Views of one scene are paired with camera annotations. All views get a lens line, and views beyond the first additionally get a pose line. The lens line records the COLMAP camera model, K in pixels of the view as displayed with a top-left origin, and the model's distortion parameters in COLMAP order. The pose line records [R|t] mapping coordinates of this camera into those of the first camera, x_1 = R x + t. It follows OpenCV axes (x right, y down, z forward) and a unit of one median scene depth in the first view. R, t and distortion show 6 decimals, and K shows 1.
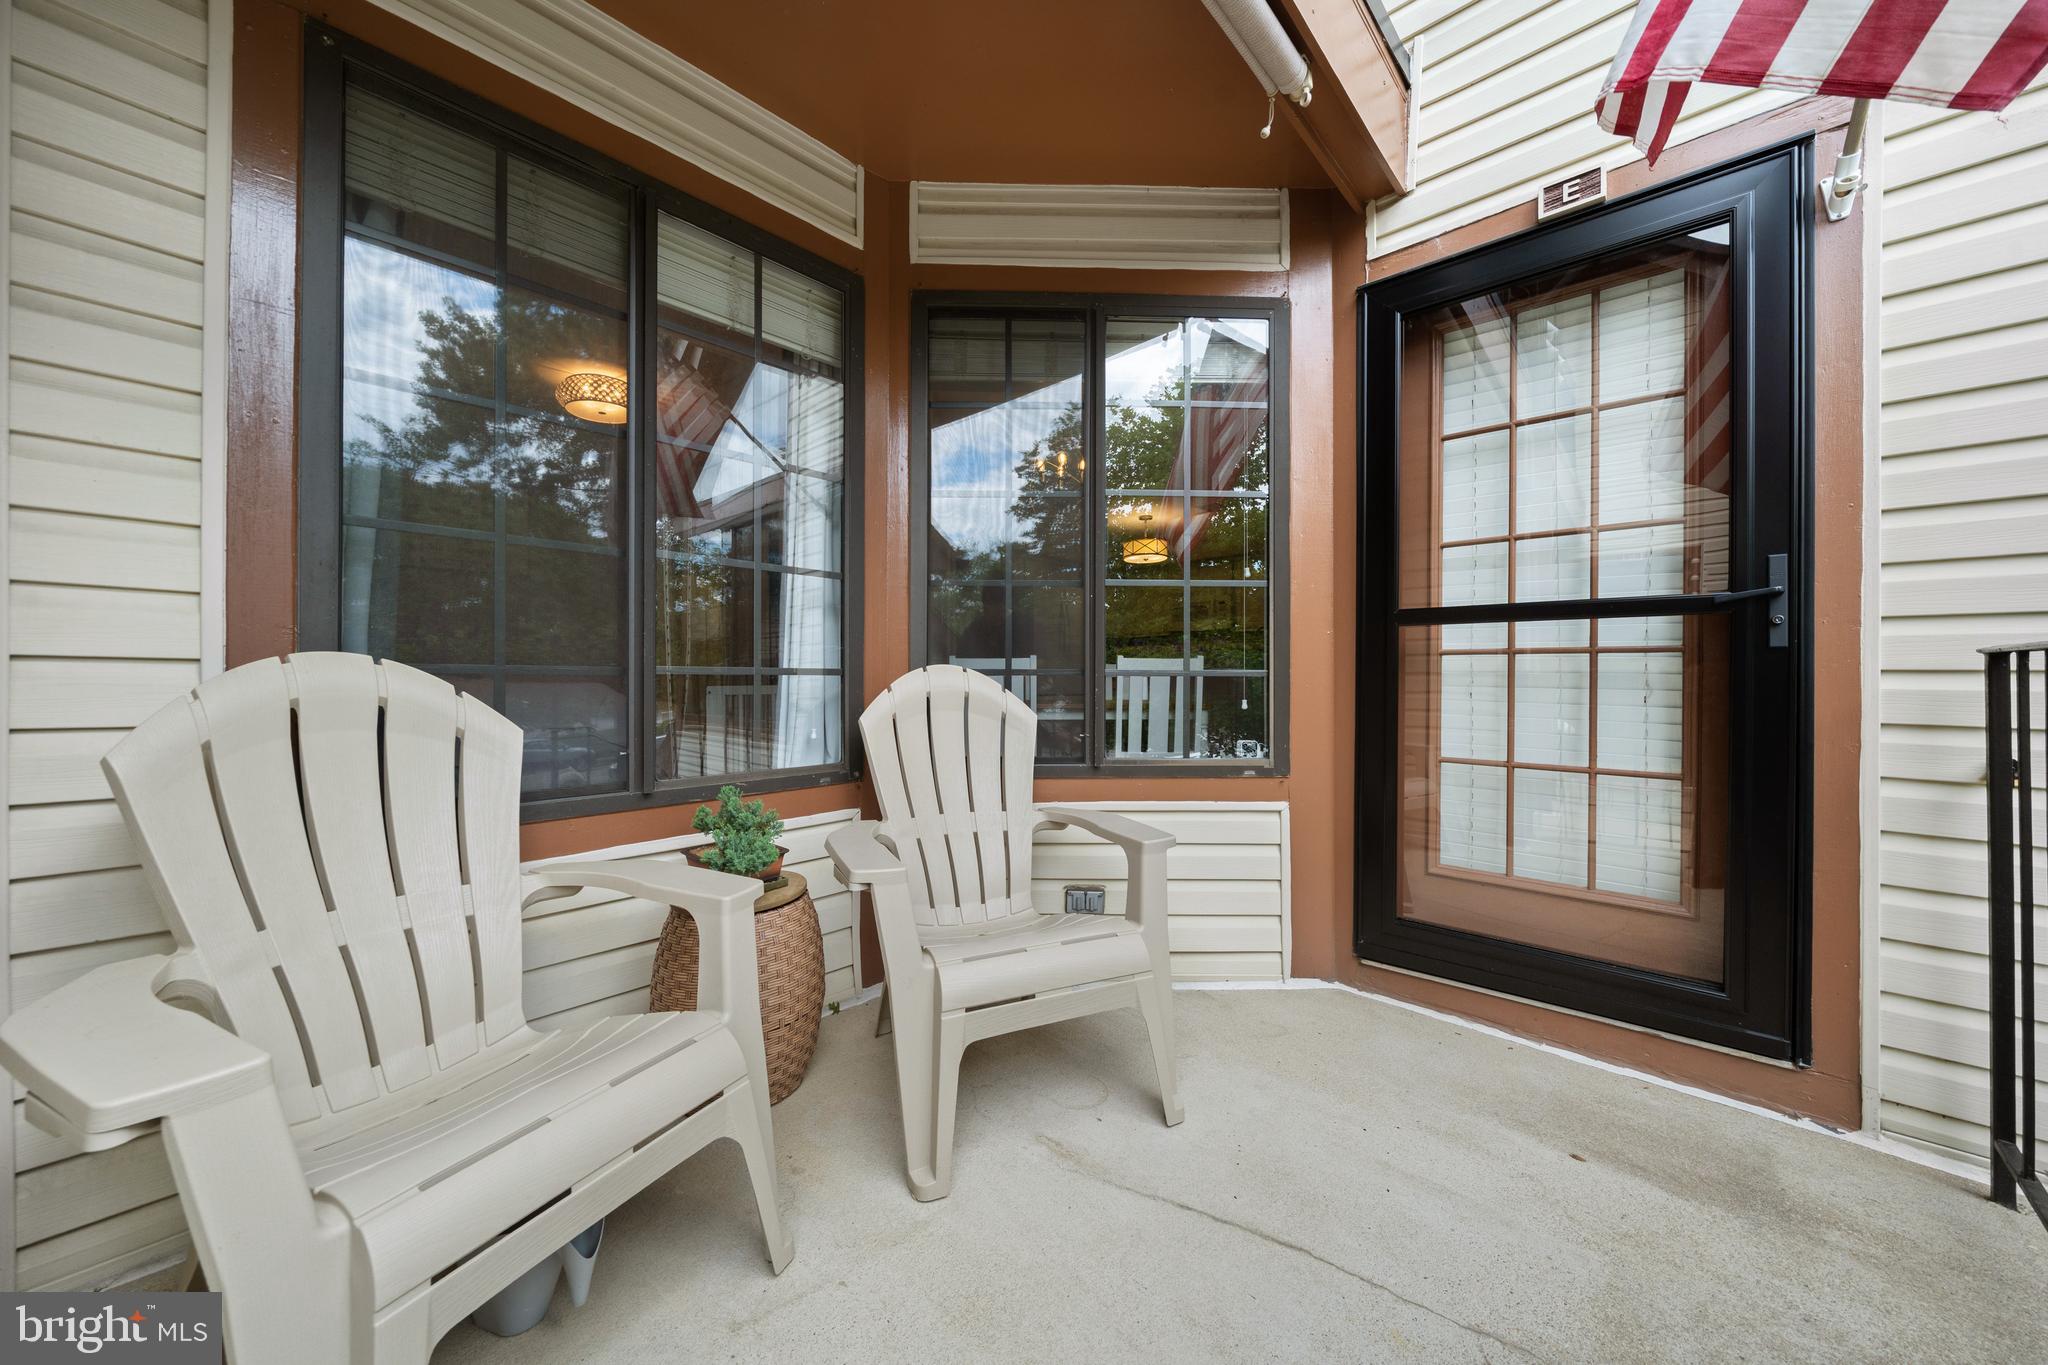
lens RADIAL K [[719.9, 0, 1018.6], [0, 719.9, 672.4], [0, 0, 1]] dist [-0.000308, -0.000081]
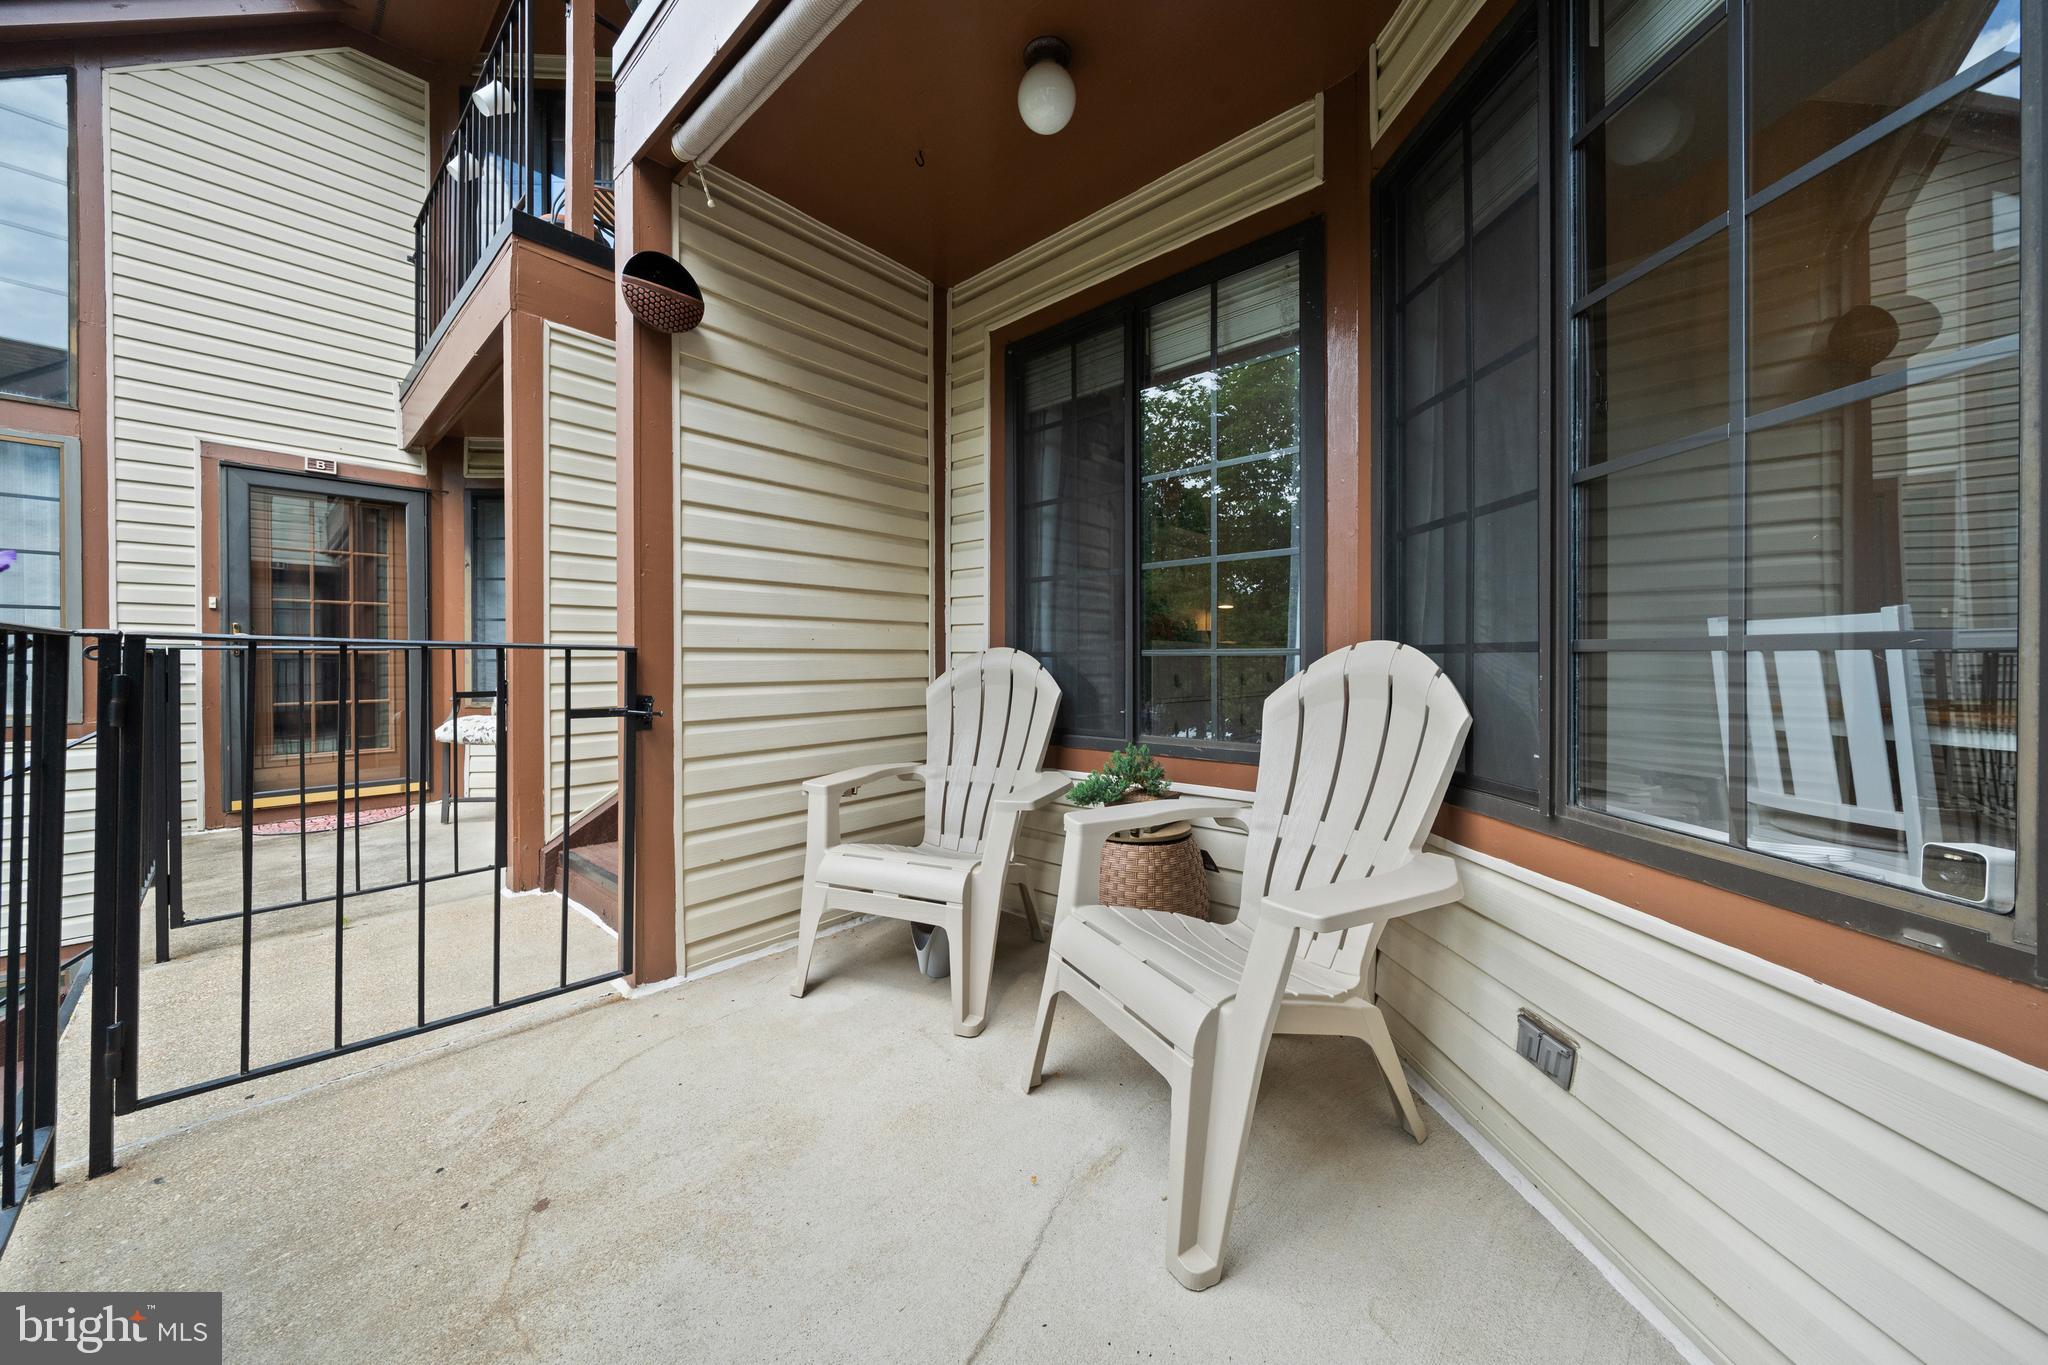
lens RADIAL K [[694.1, 0, 1022.2], [0, 694.1, 664.5], [0, 0, 1]] dist [0.000093, 0.000010]
pose [[0.029060, 0.001093, -0.999577, 0.667463], [0.004100, 0.999991, 0.001213, 0.013671], [0.999569, -0.004133, 0.029056, 0.616275]]
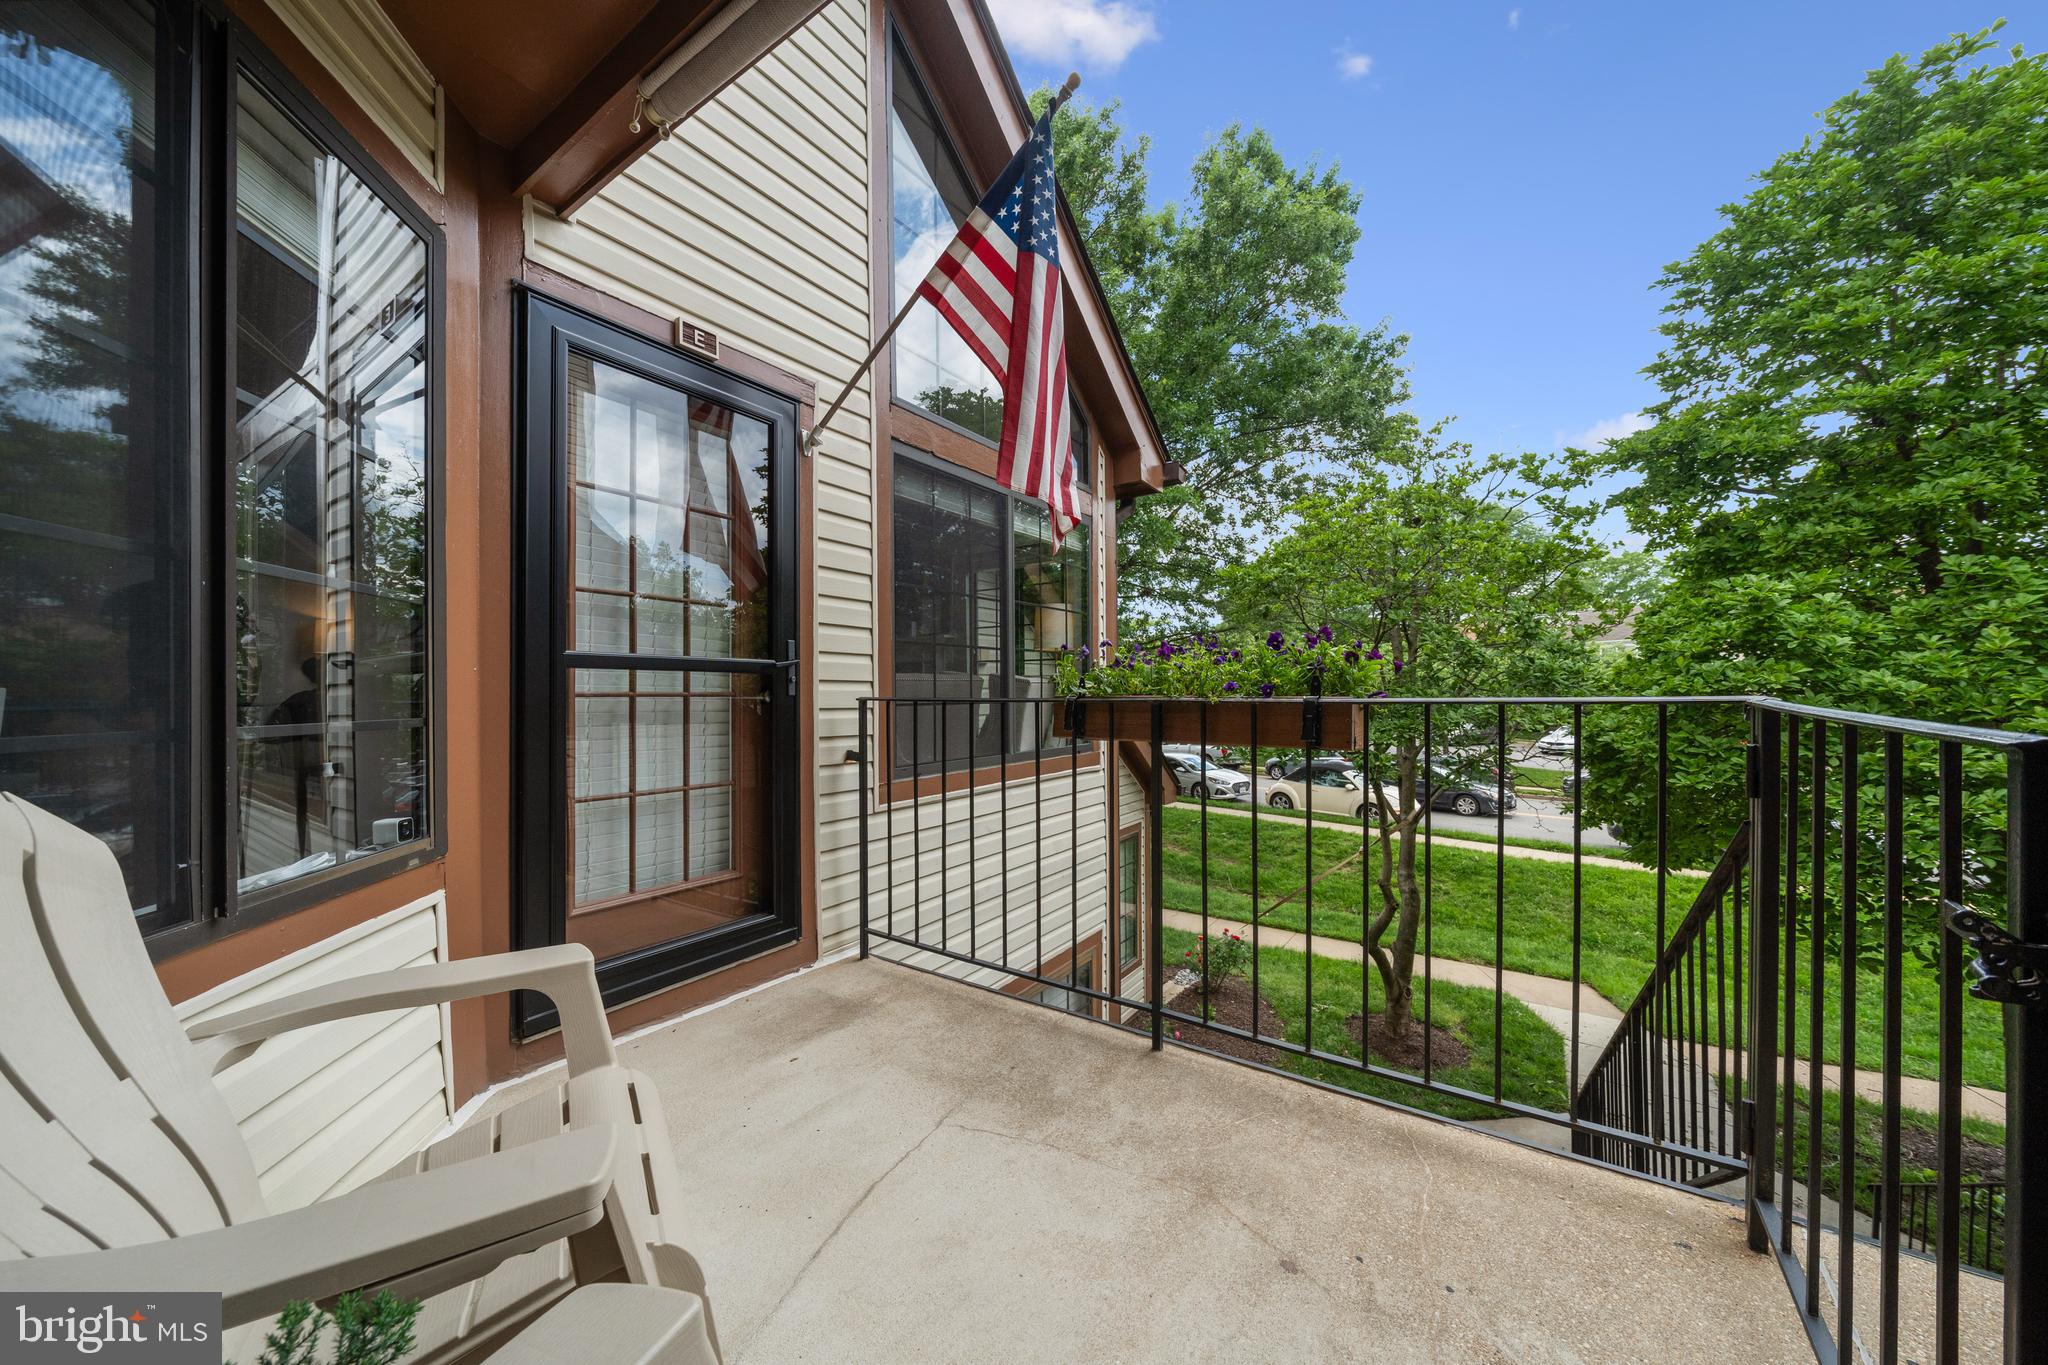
lens RADIAL K [[709.1, 0, 1024.8], [0, 709.1, 699.9], [0, 0, 1]] dist [-0.000065, 0.000051]
pose [[-0.156391, -0.006144, 0.987676, -0.502657], [0.003352, 0.999972, 0.006751, -0.027126], [-0.987690, 0.004367, -0.156366, 0.545730]]
